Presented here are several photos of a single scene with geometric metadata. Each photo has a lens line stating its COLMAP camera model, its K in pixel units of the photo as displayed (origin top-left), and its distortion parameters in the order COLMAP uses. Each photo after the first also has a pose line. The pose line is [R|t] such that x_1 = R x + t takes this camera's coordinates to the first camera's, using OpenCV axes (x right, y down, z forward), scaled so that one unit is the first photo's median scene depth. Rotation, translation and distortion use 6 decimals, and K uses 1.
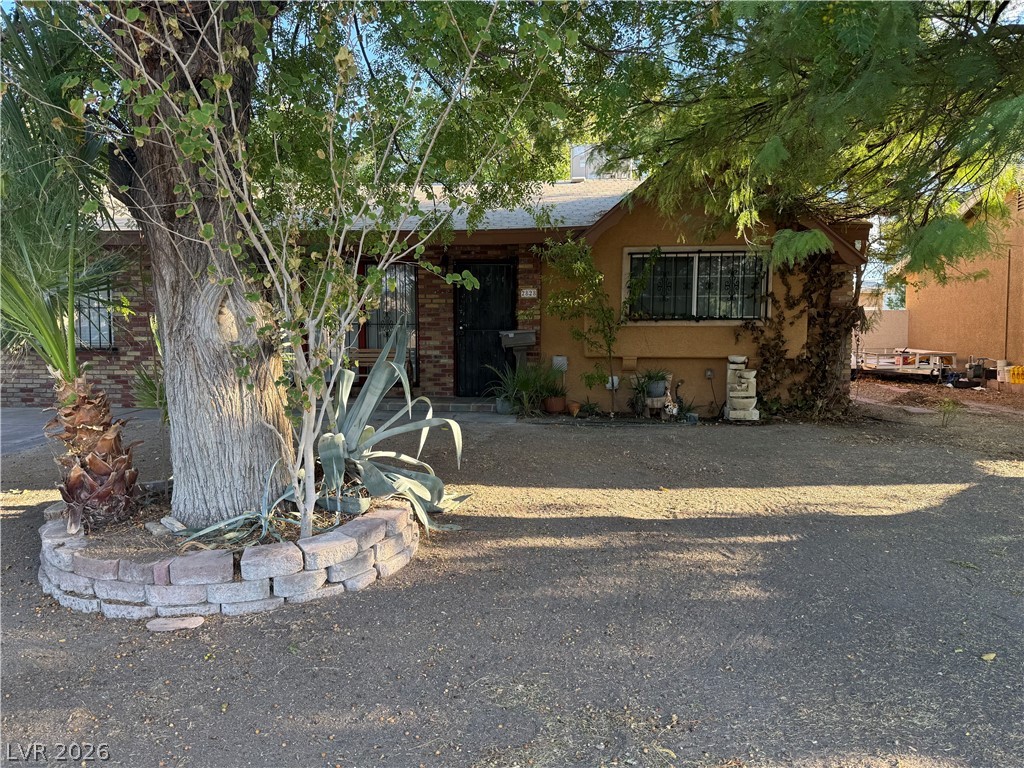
lens RADIAL K [[713.0, 0, 508.4], [0, 713.0, 386.5], [0, 0, 1]] dist [0.026472, -0.021455]
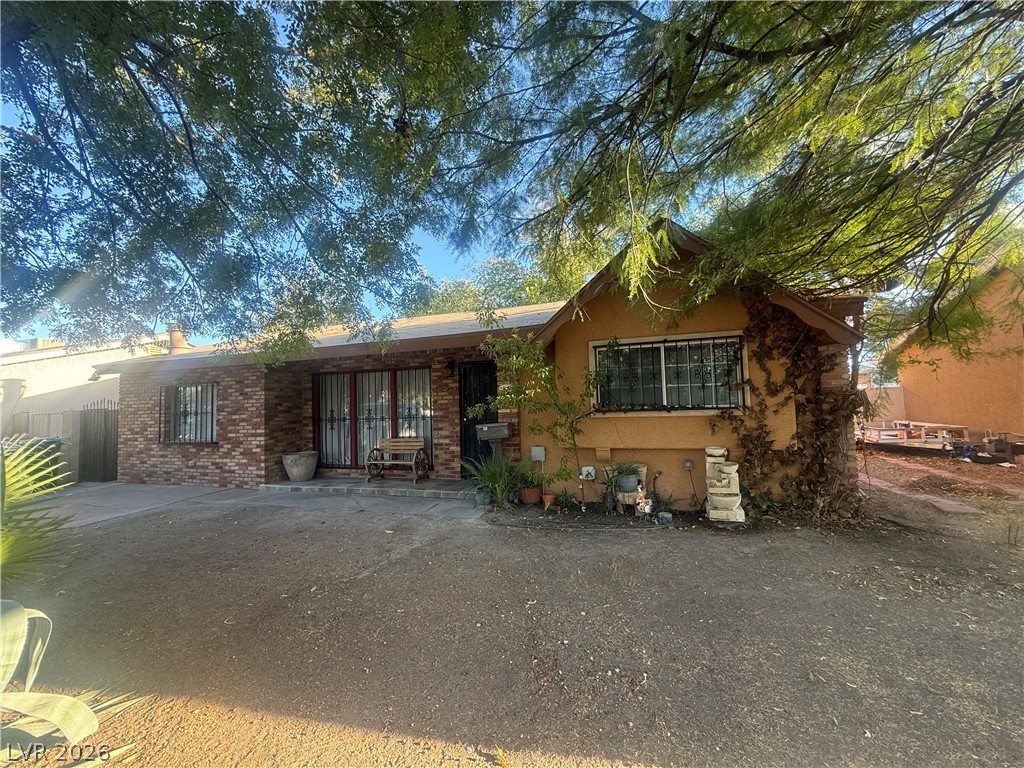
lens RADIAL K [[413.3, 0, 514.0], [0, 413.3, 383.2], [0, 0, 1]] dist [0.000290, 0.000619]
pose [[0.974141, -0.043346, -0.221745, 0.186326], [0.014445, 0.991365, -0.130332, -0.059471], [0.225480, 0.123758, 0.966355, 0.405615]]
